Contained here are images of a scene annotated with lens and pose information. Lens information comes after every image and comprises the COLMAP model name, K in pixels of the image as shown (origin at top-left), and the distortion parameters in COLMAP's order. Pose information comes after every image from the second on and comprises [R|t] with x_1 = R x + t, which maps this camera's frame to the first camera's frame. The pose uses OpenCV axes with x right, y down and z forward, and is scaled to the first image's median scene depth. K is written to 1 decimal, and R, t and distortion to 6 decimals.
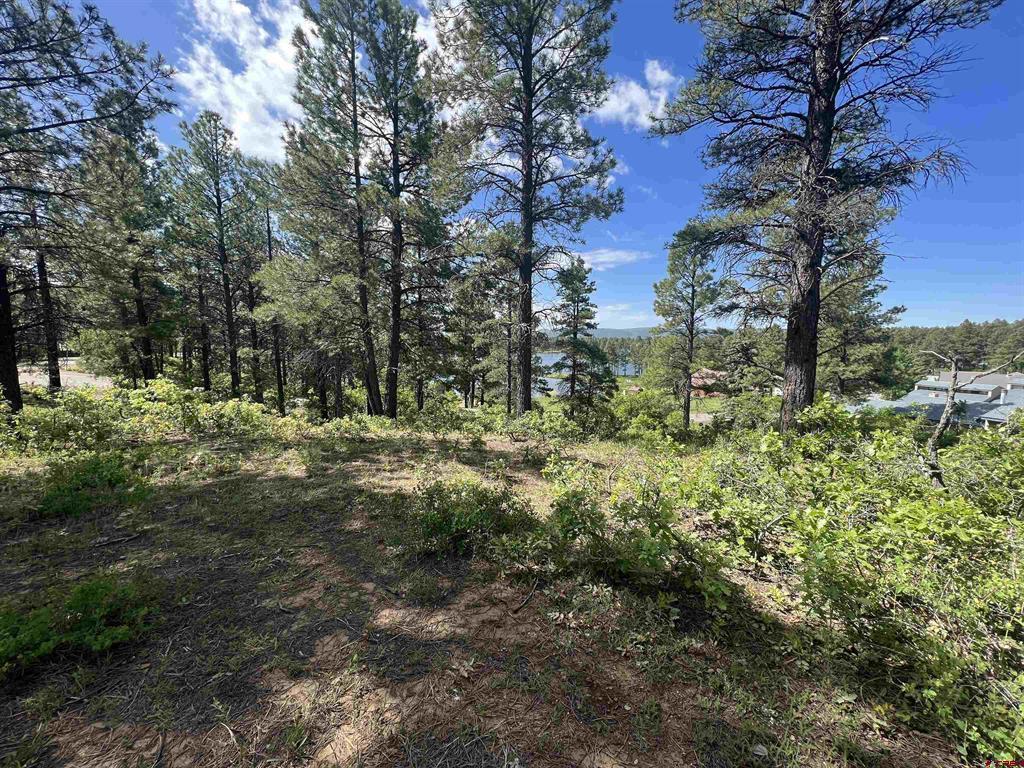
lens RADIAL K [[403.2, 0, 507.3], [0, 403.2, 381.2], [0, 0, 1]] dist [-0.001516, 0.000363]
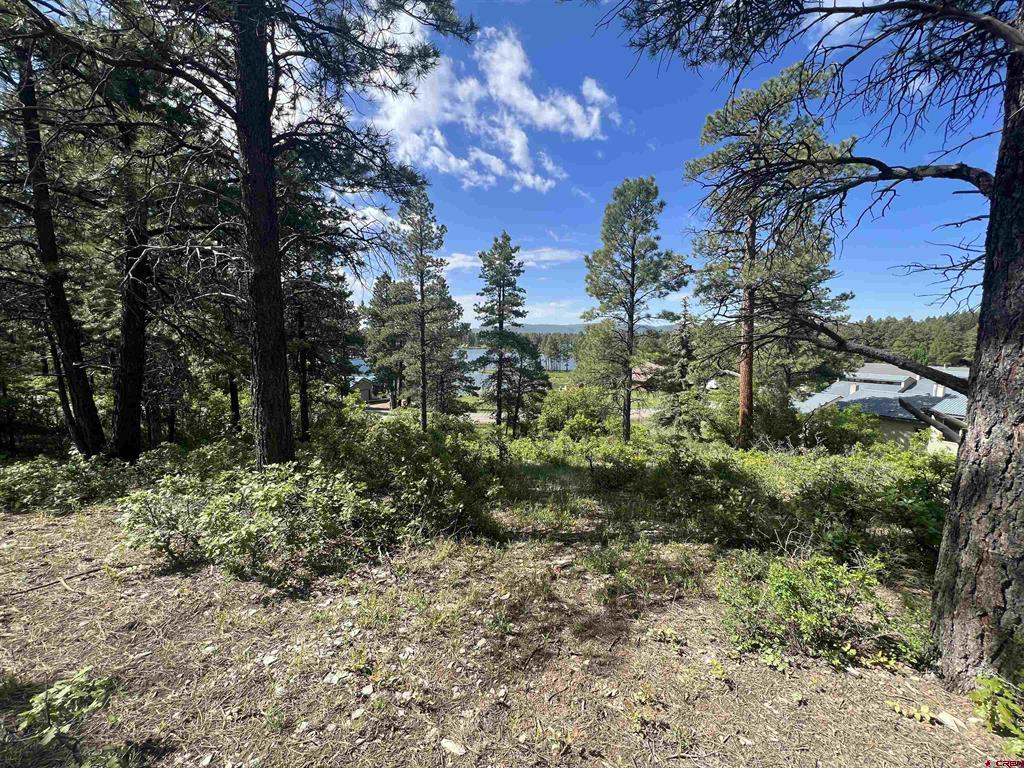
lens RADIAL K [[403.2, 0, 502.1], [0, 403.2, 383.1], [0, 0, 1]] dist [-0.001516, 0.000363]
pose [[0.992597, -0.015246, 0.120496, 0.066029], [0.013429, 0.999784, 0.015872, -0.004162], [-0.120712, -0.014136, 0.992587, 0.150030]]
